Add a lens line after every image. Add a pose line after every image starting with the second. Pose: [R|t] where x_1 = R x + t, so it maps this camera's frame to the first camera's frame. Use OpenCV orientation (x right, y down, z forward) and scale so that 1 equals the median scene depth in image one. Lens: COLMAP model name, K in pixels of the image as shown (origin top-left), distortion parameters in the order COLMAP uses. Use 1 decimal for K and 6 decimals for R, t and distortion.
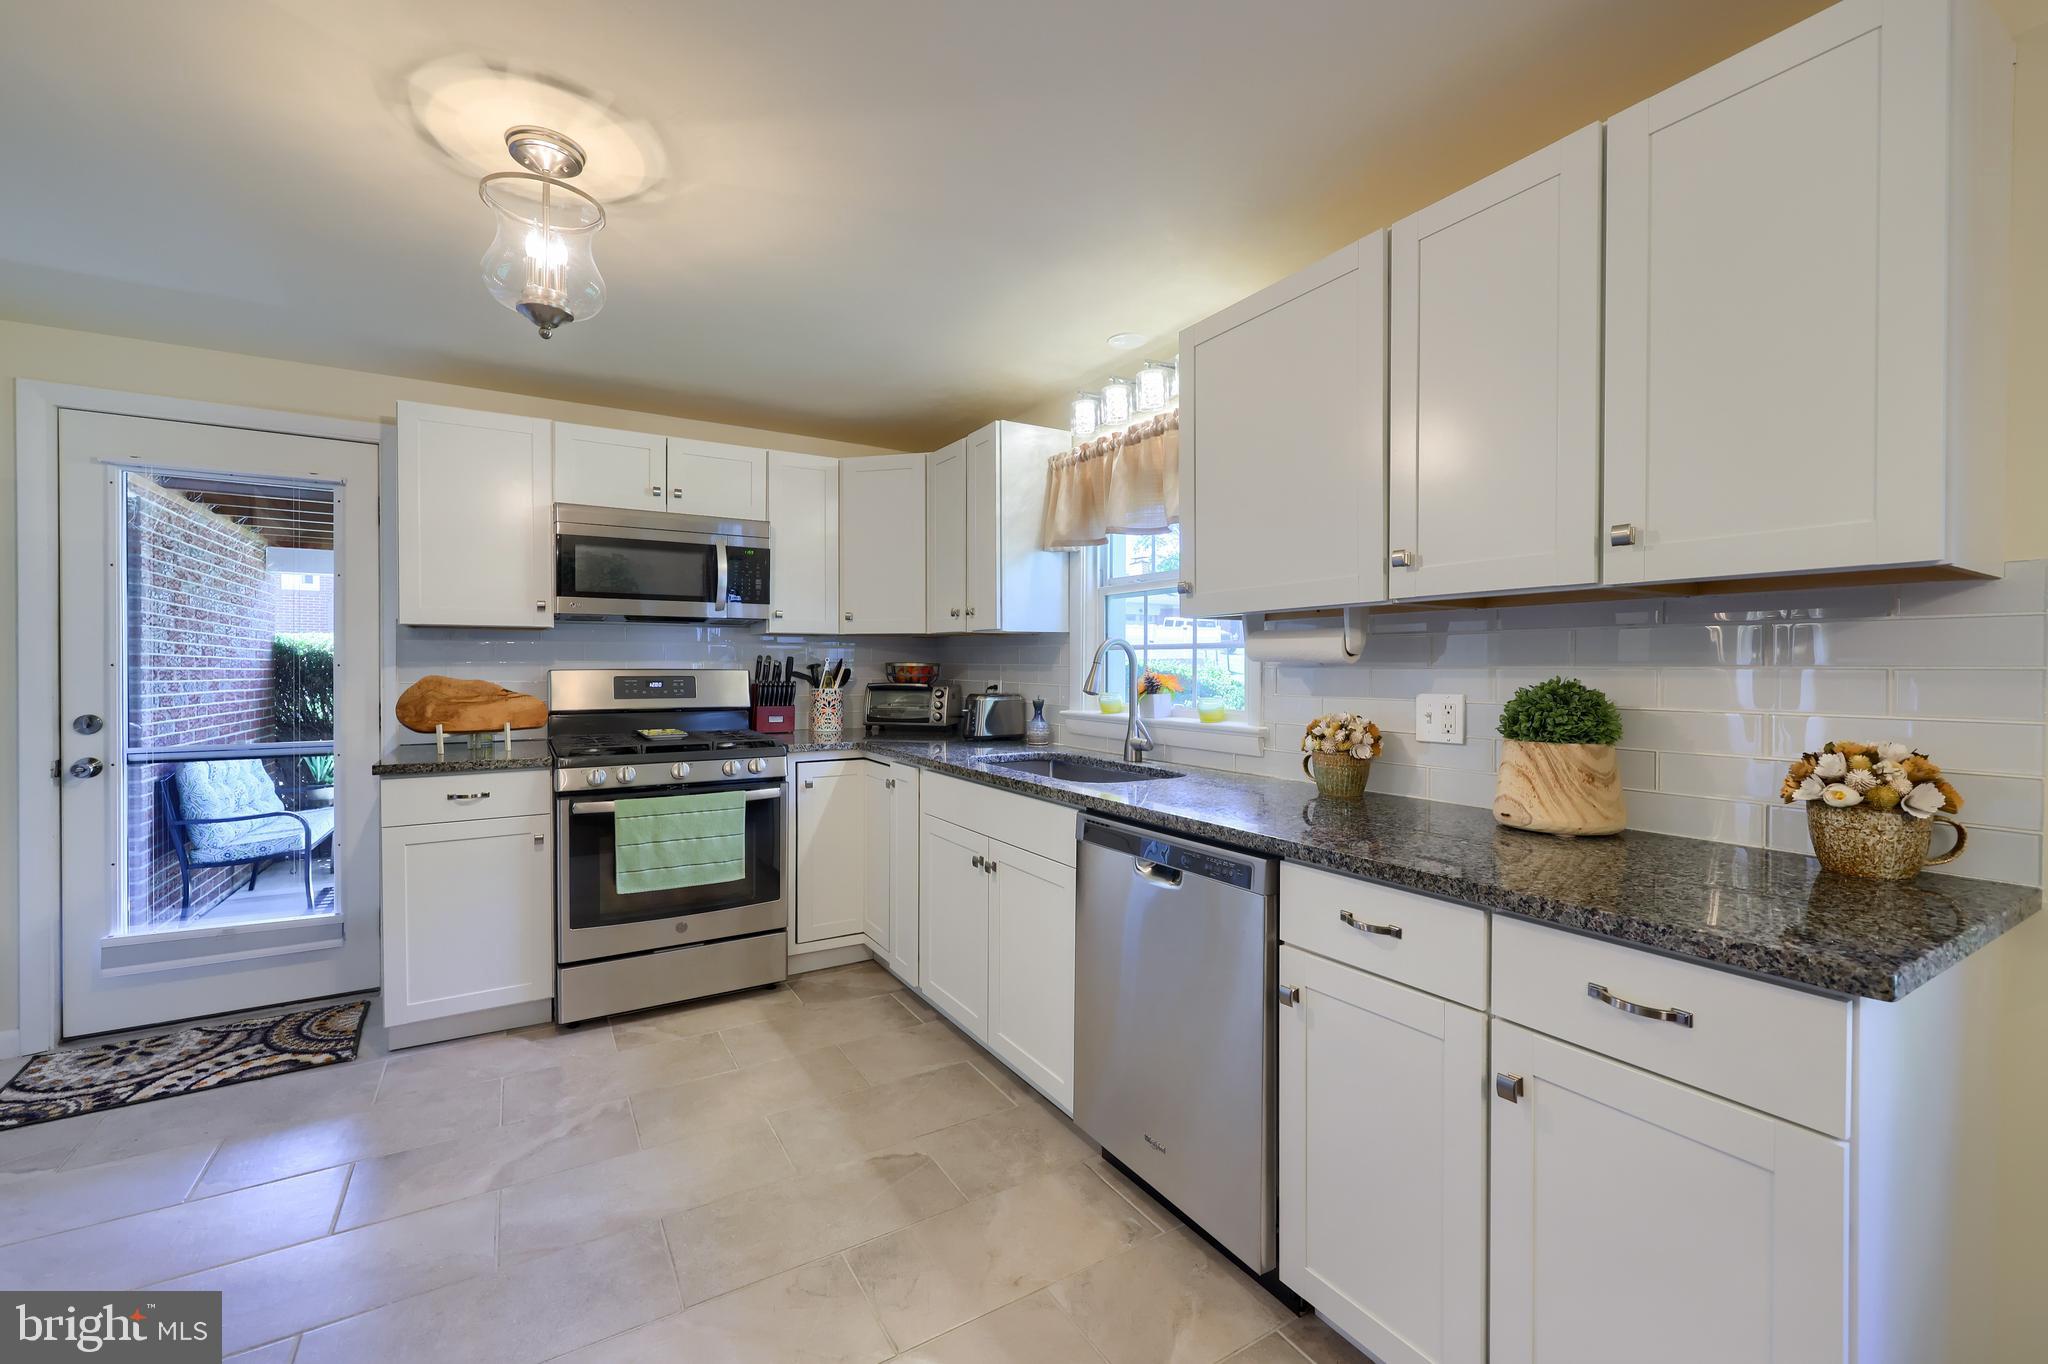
lens RADIAL K [[824.3, 0, 1025.2], [0, 824.3, 674.6], [0, 0, 1]] dist [0.001263, -0.000132]
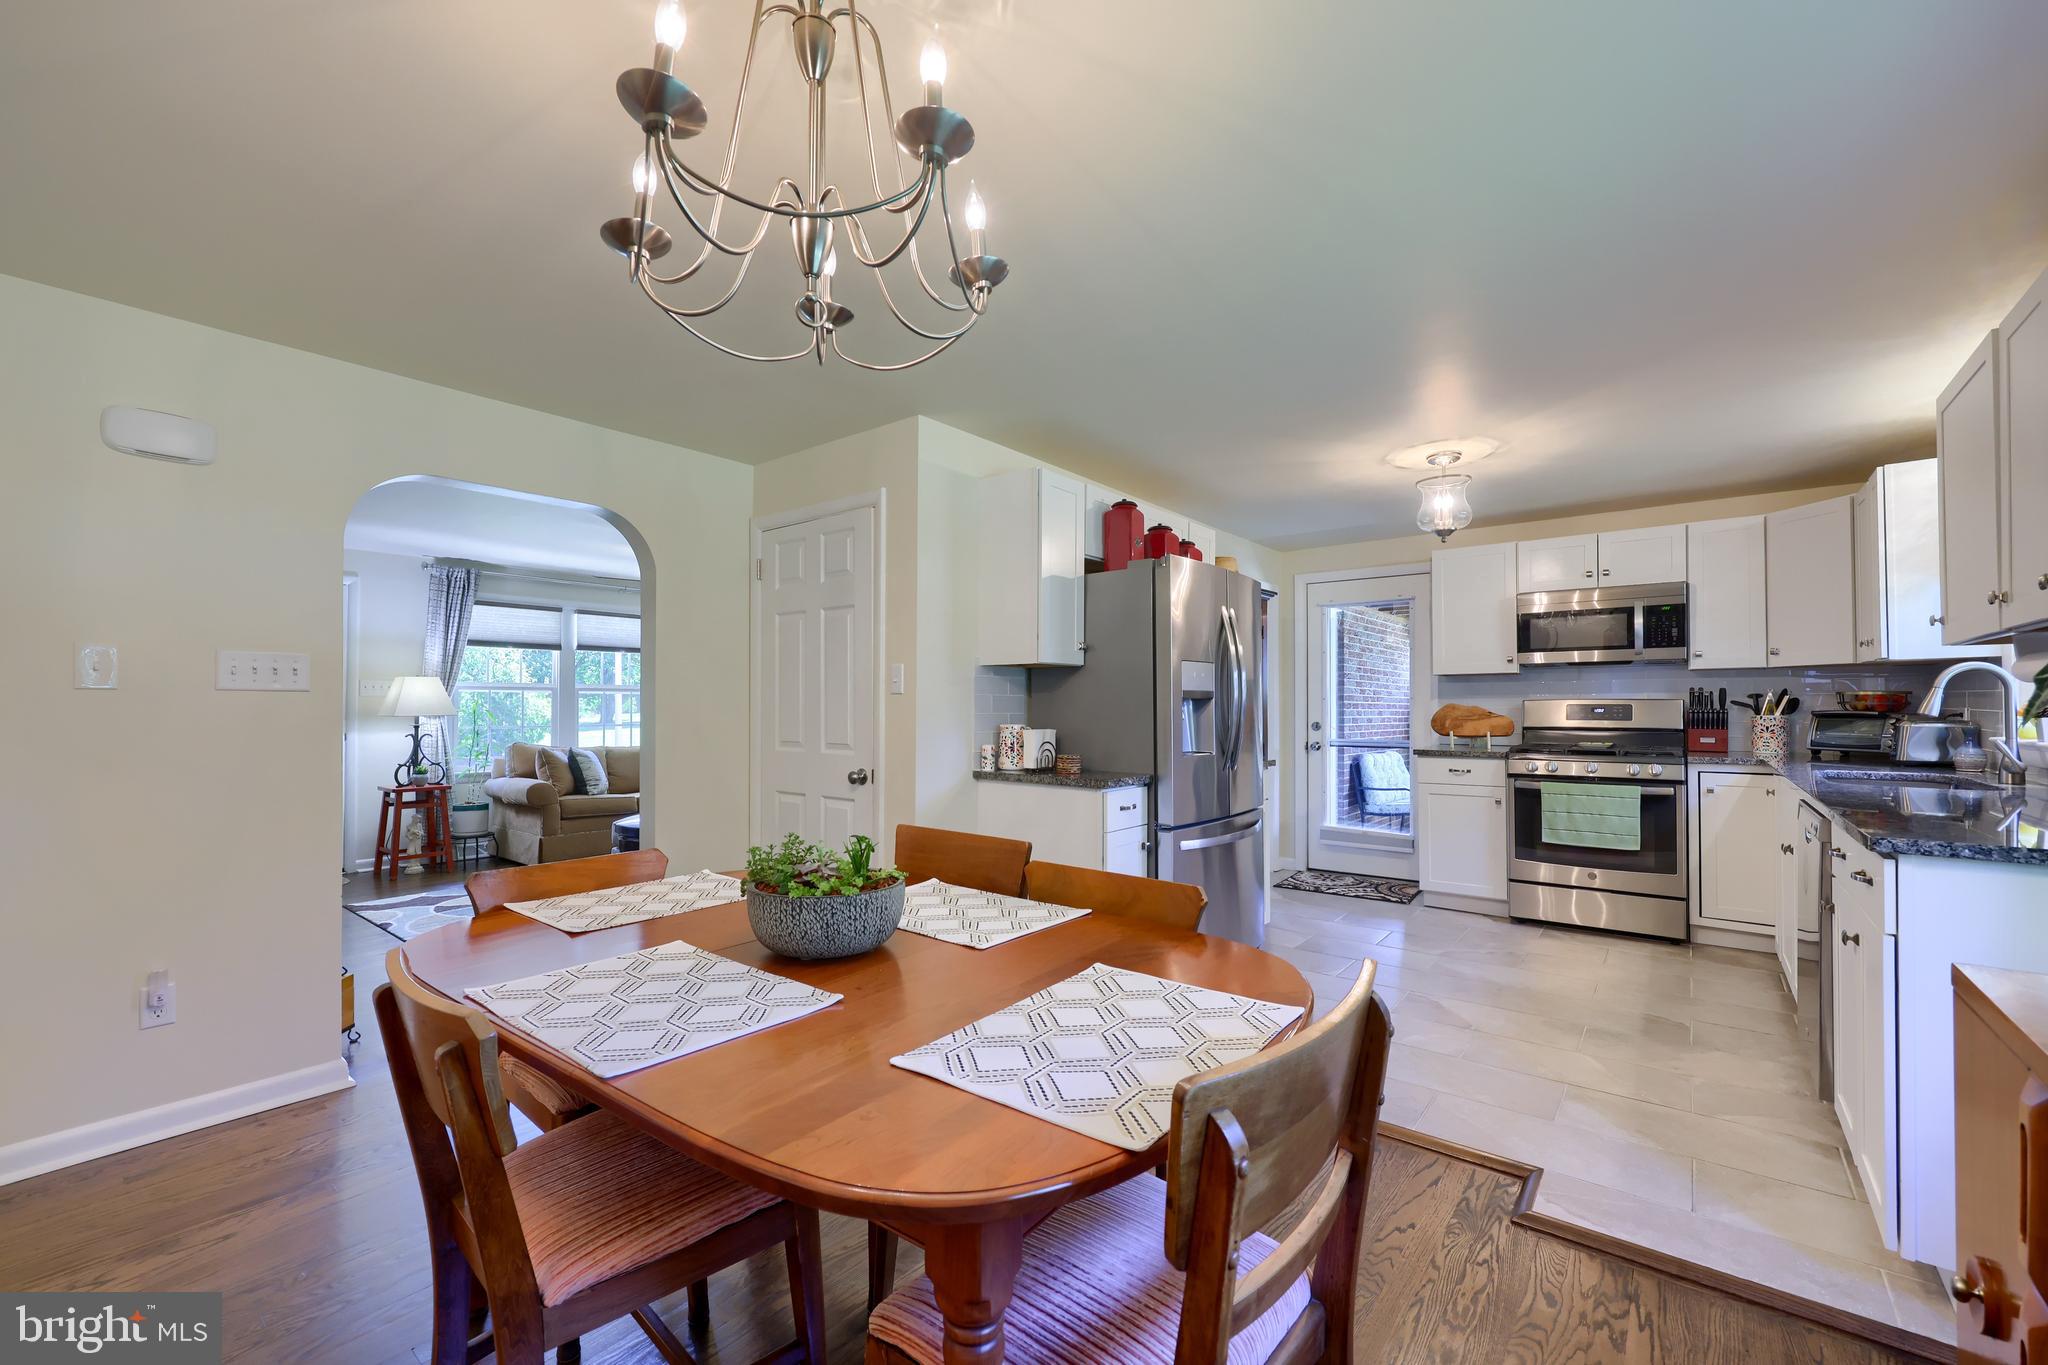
lens RADIAL K [[833.0, 0, 1012.1], [0, 833.0, 695.0], [0, 0, 1]] dist [-0.000461, -0.000032]
pose [[0.326571, -0.014461, -0.945062, 0.634669], [-0.008510, 0.999797, -0.018239, 0.023185], [0.945134, 0.013998, 0.326382, -0.445050]]
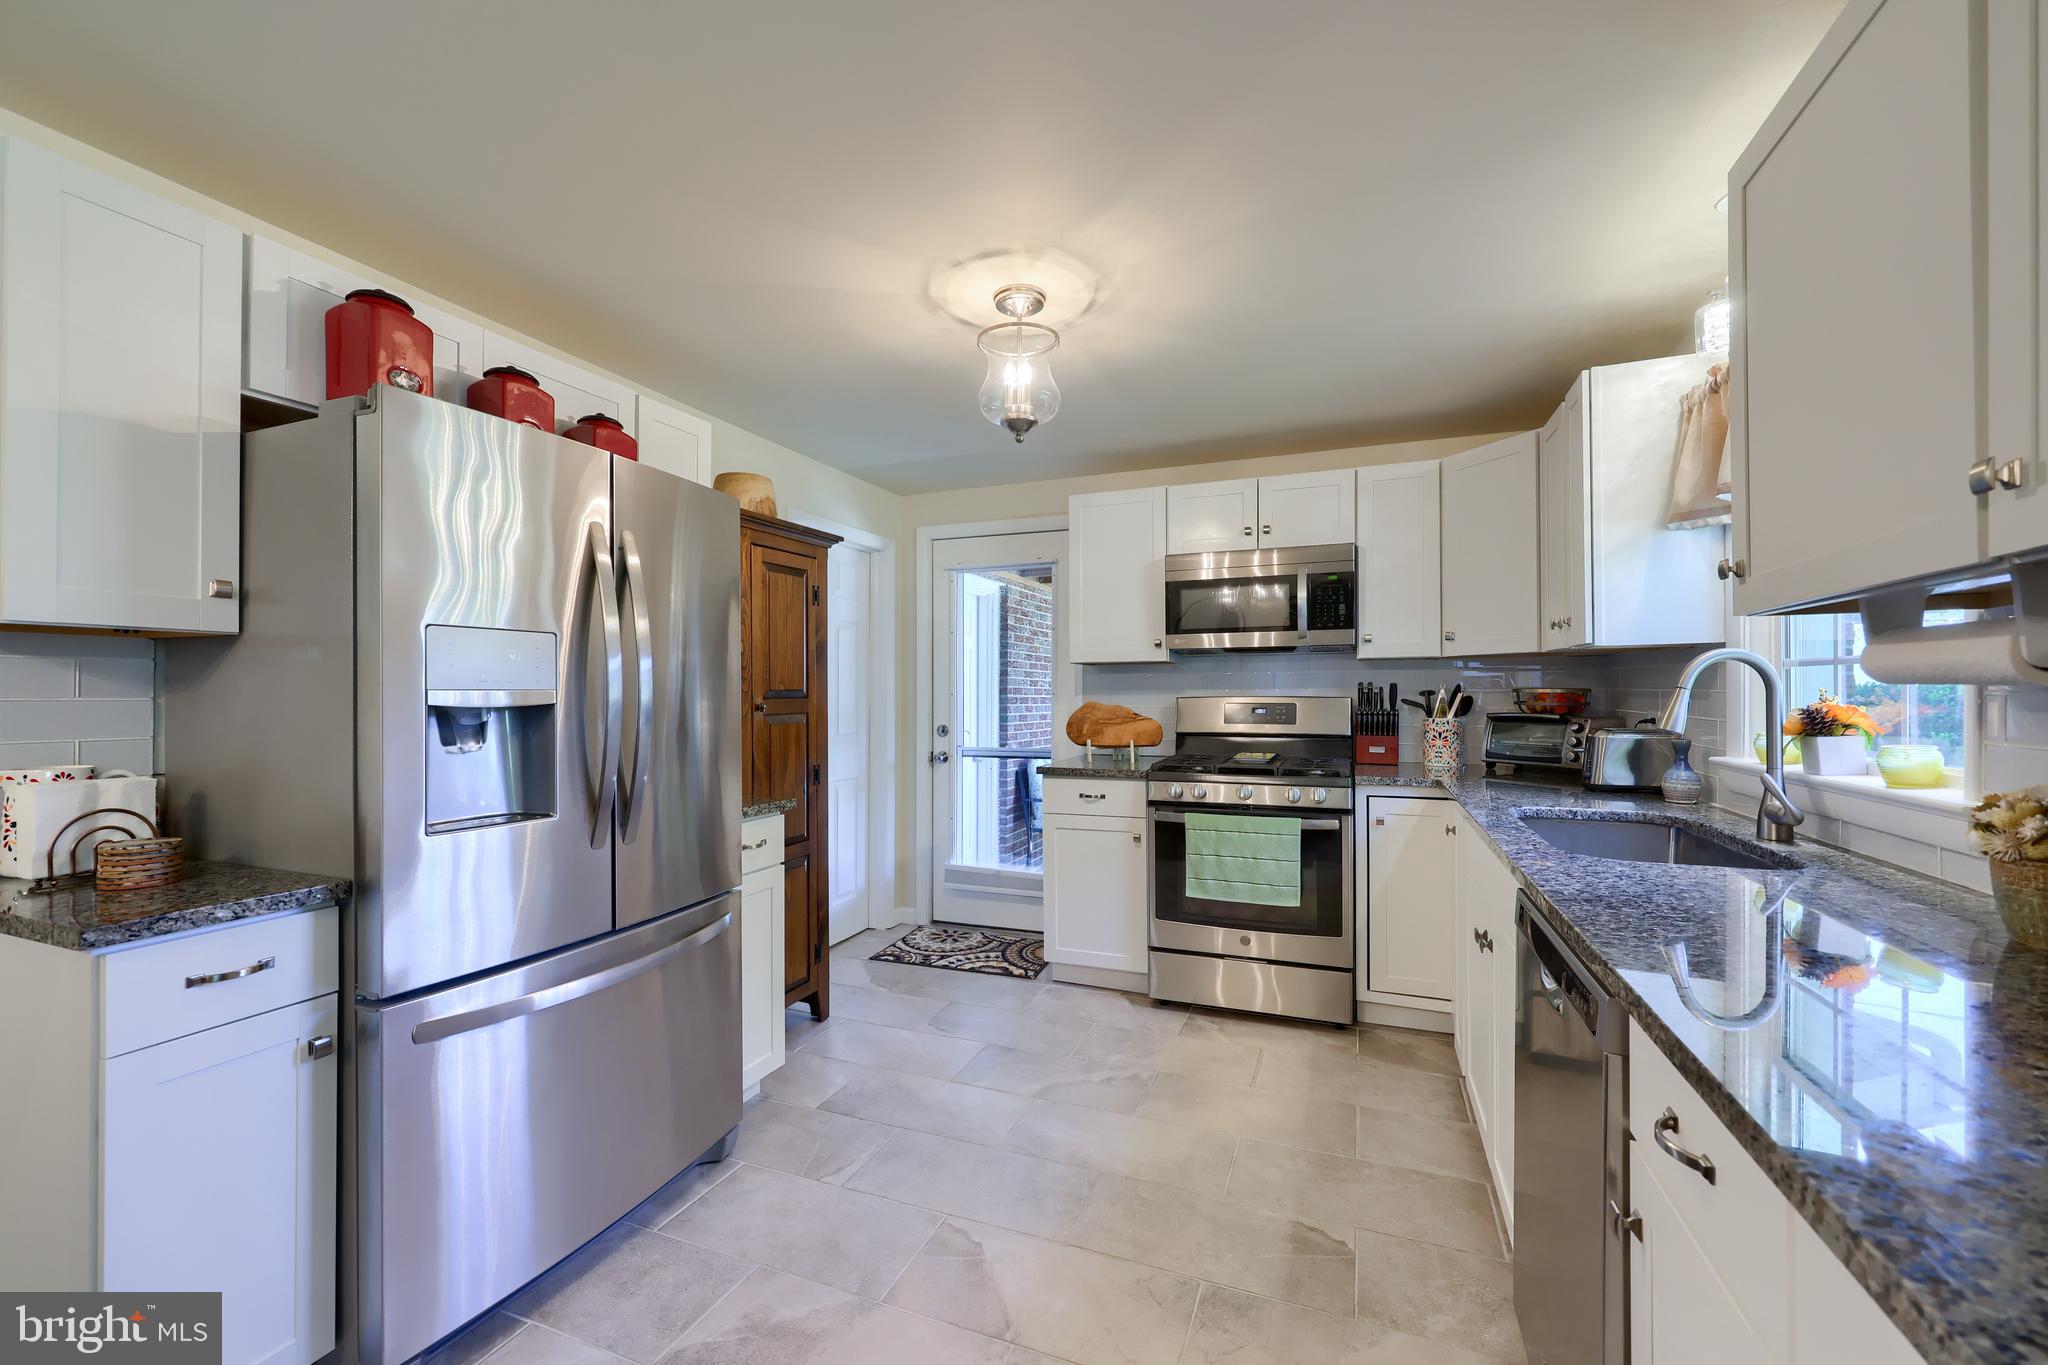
lens RADIAL K [[842.7, 0, 1033.6], [0, 842.7, 690.0], [0, 0, 1]] dist [0.000131, 0.000097]
pose [[0.602917, -0.006419, -0.797778, 0.281121], [-0.004602, 0.999923, -0.011523, -0.001553], [0.797791, 0.010618, 0.602841, 0.127539]]
